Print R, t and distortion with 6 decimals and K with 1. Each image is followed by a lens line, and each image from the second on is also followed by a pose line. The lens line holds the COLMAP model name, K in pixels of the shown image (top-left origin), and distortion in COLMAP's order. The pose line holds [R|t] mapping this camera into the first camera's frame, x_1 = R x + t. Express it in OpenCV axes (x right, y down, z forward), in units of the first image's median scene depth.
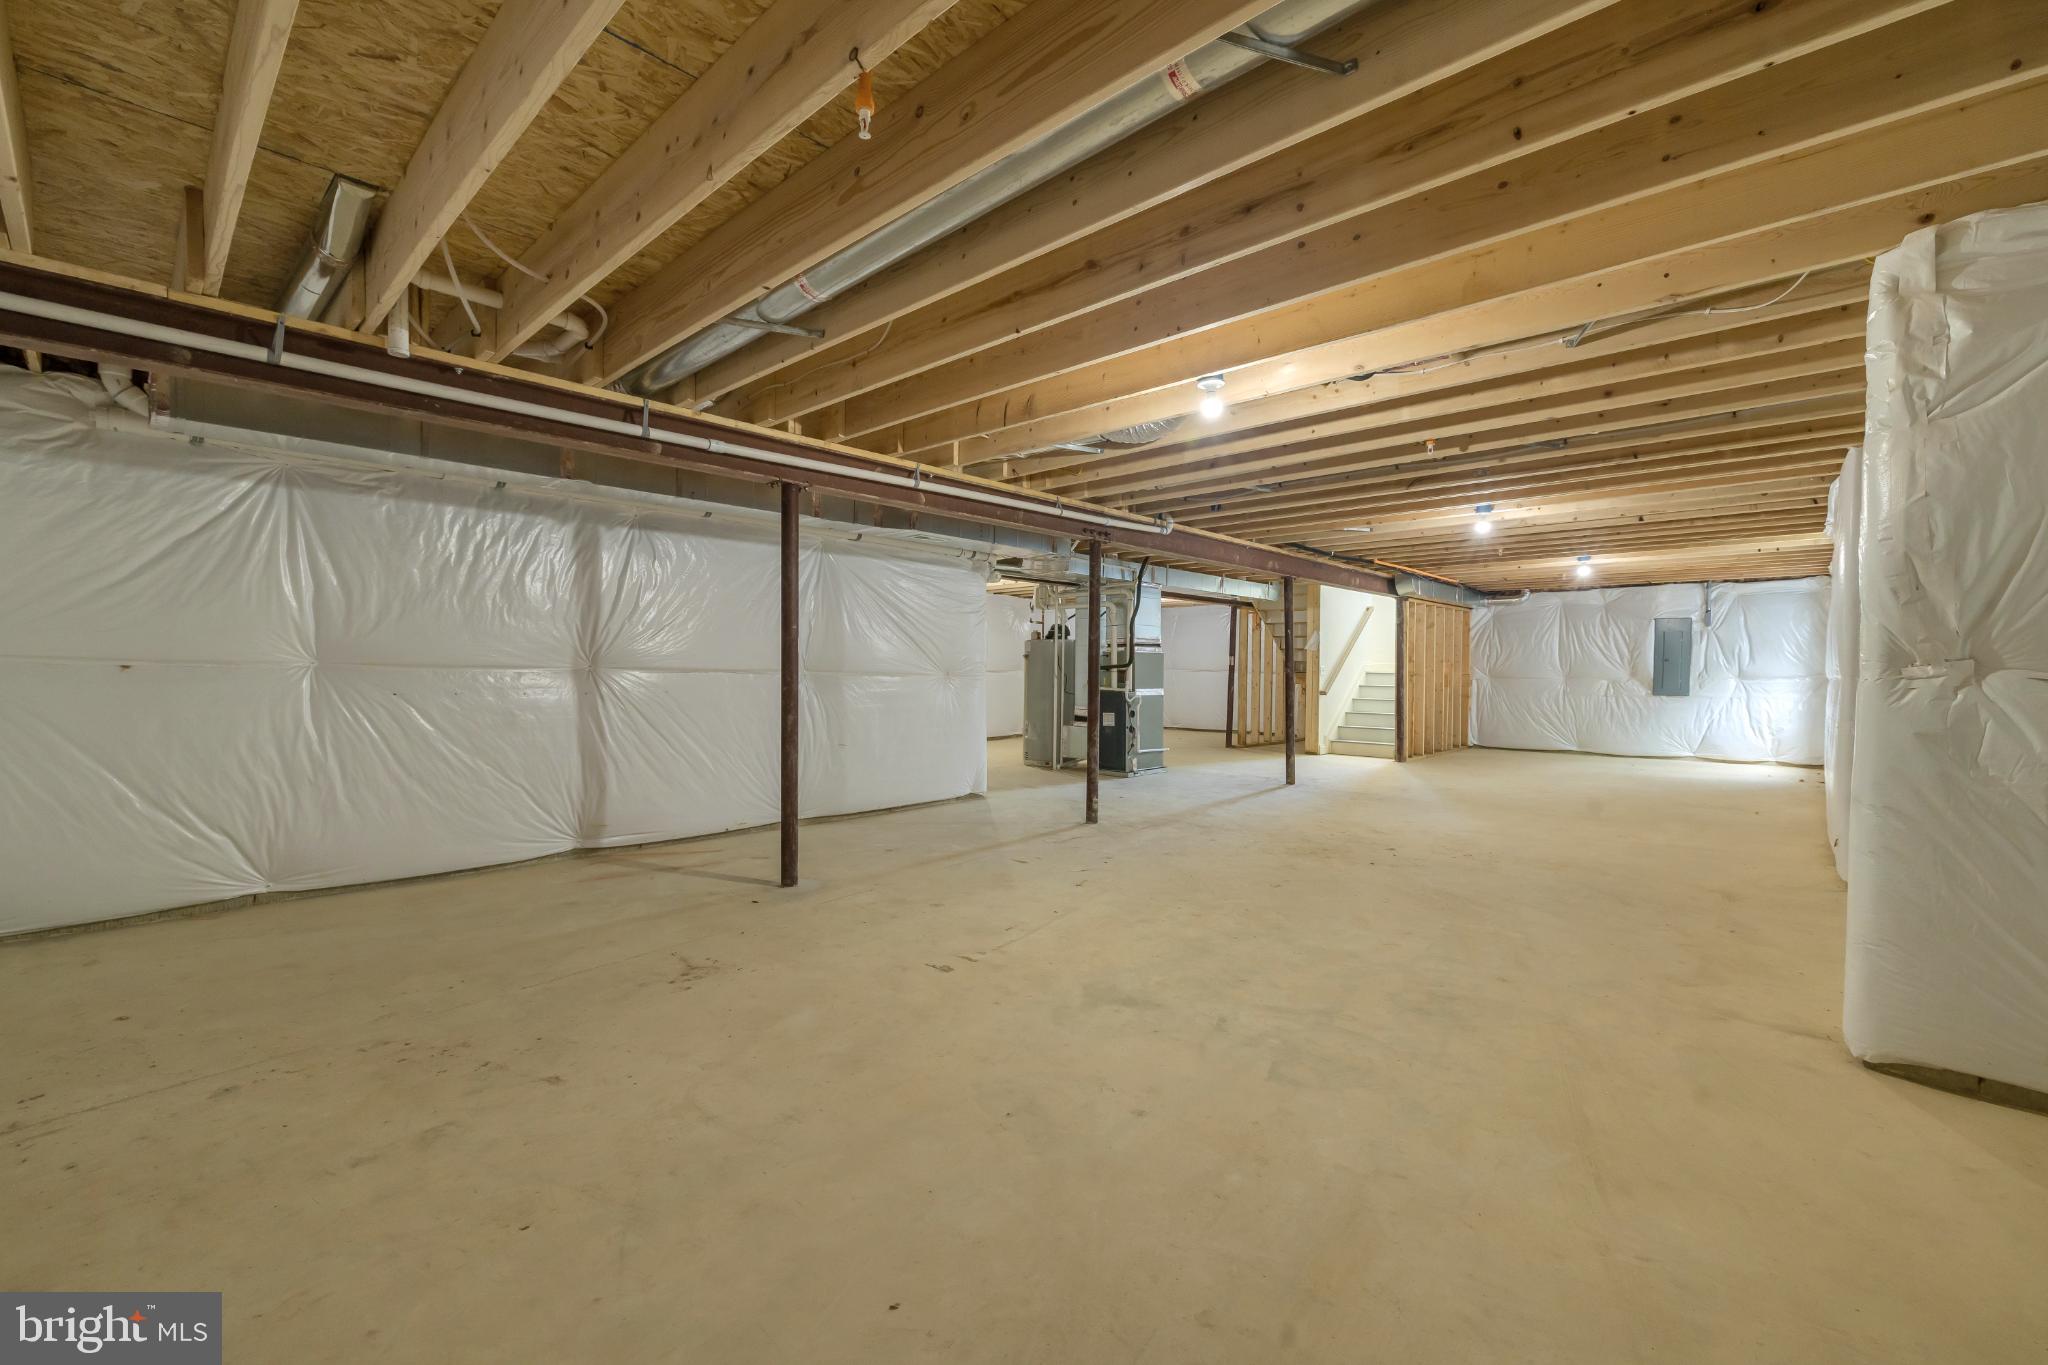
lens RADIAL K [[855.1, 0, 1022.9], [0, 855.1, 682.7], [0, 0, 1]] dist [-0.000537, -0.000342]
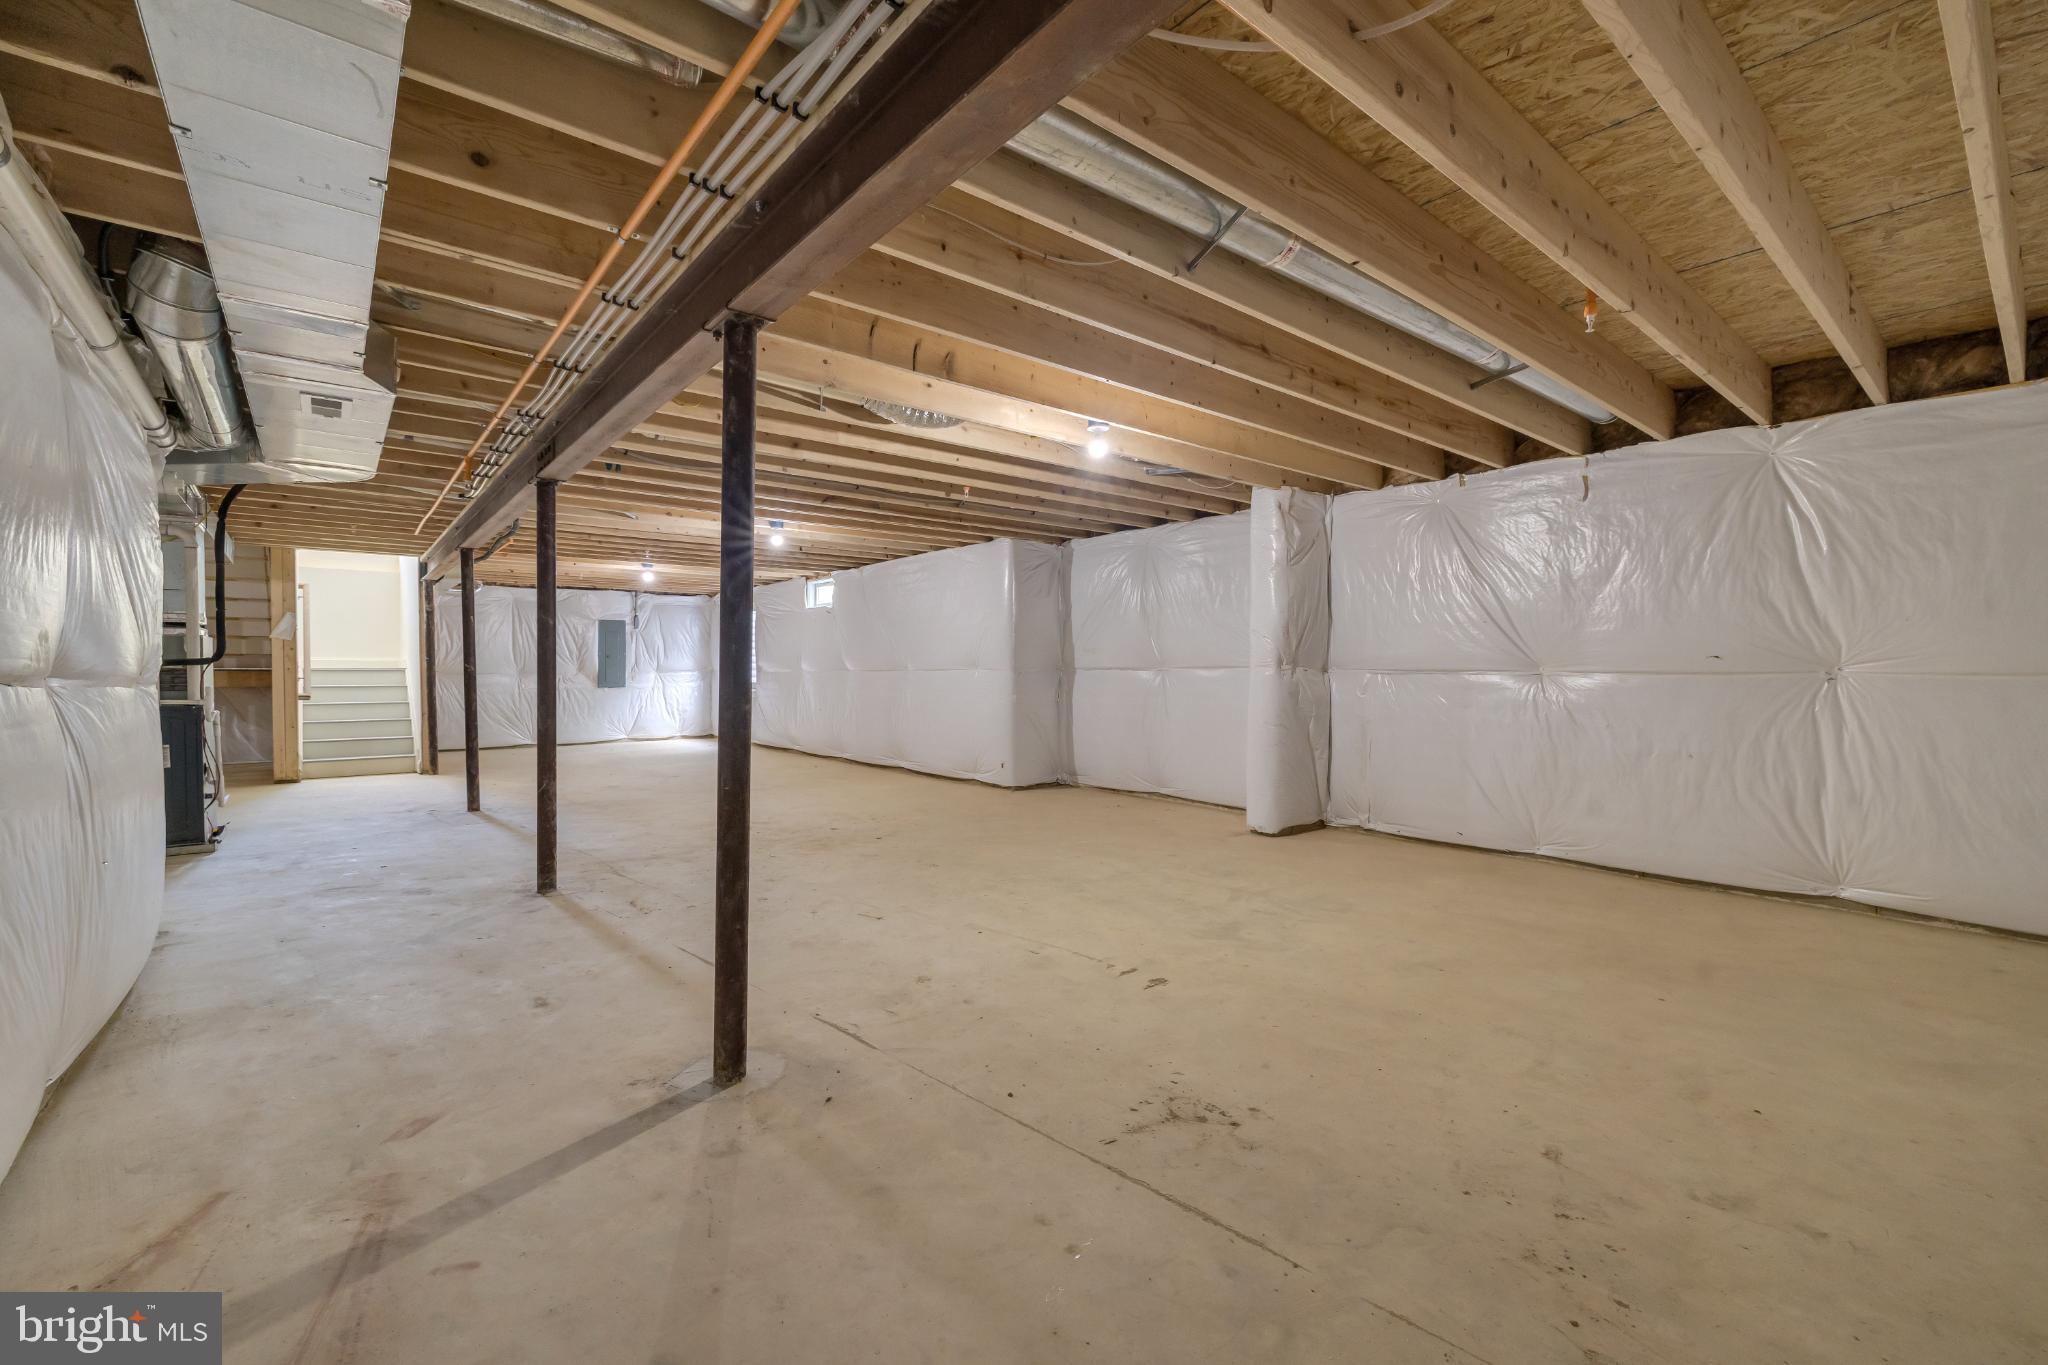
lens RADIAL K [[855.1, 0, 1022.9], [0, 855.1, 682.7], [0, 0, 1]] dist [-0.000537, -0.000342]
pose [[0.131331, -0.022680, 0.991079, -1.012583], [0.015563, 0.999662, 0.020814, -0.021929], [-0.991216, 0.012691, 0.131640, 0.979861]]
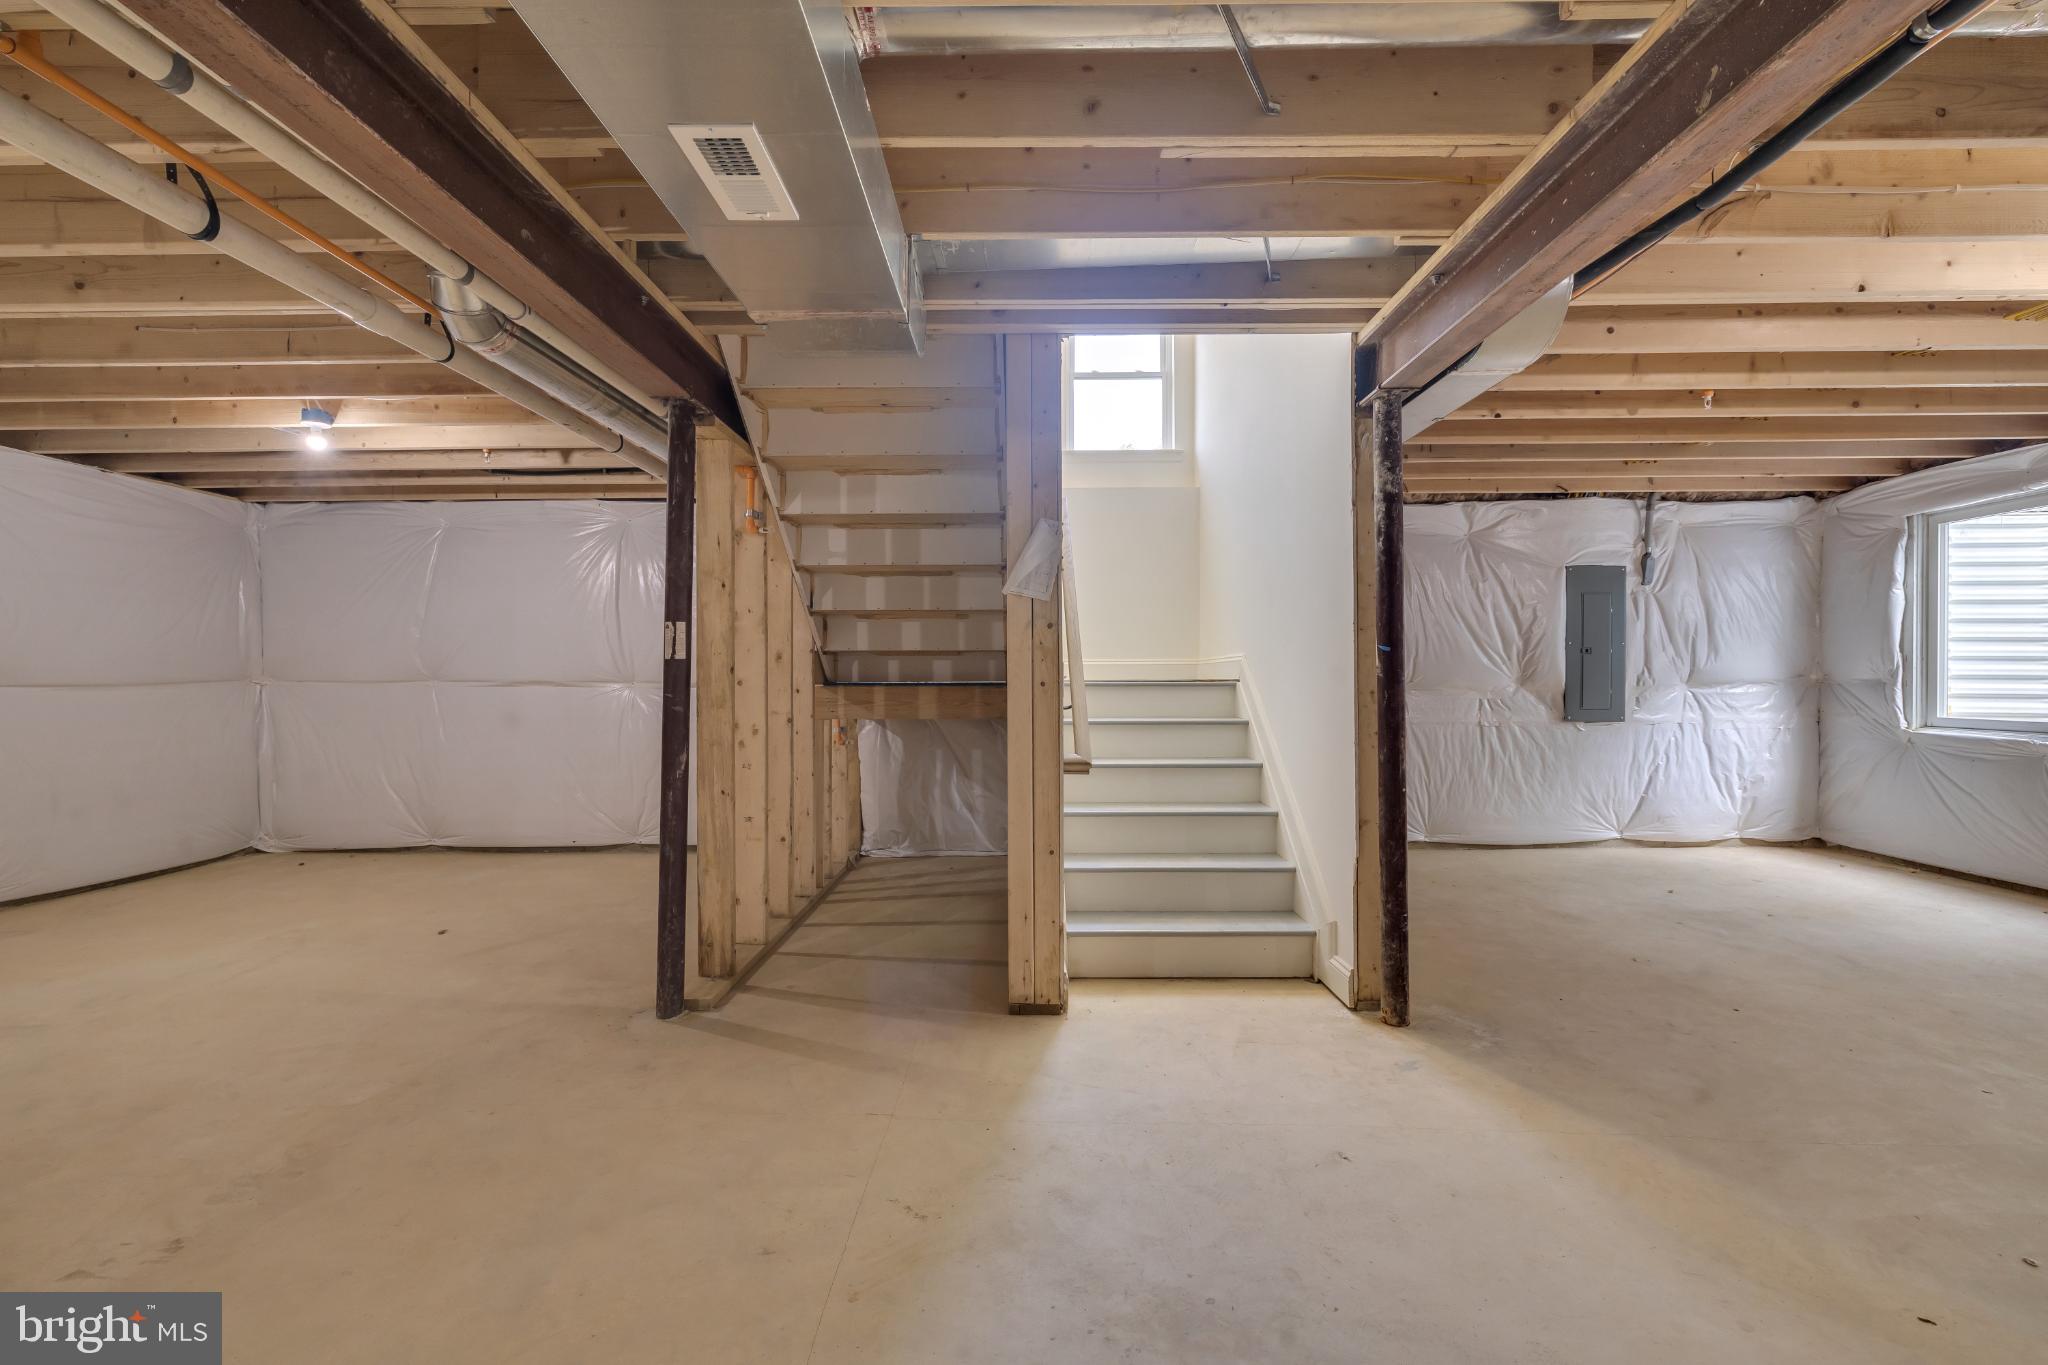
lens RADIAL K [[855.1, 0, 1022.9], [0, 855.1, 682.7], [0, 0, 1]] dist [-0.000537, -0.000342]
pose [[0.738145, -0.014650, 0.674483, 0.574171], [0.020289, 0.999794, -0.000488, -0.045100], [-0.674337, 0.014045, 0.738290, 2.800462]]
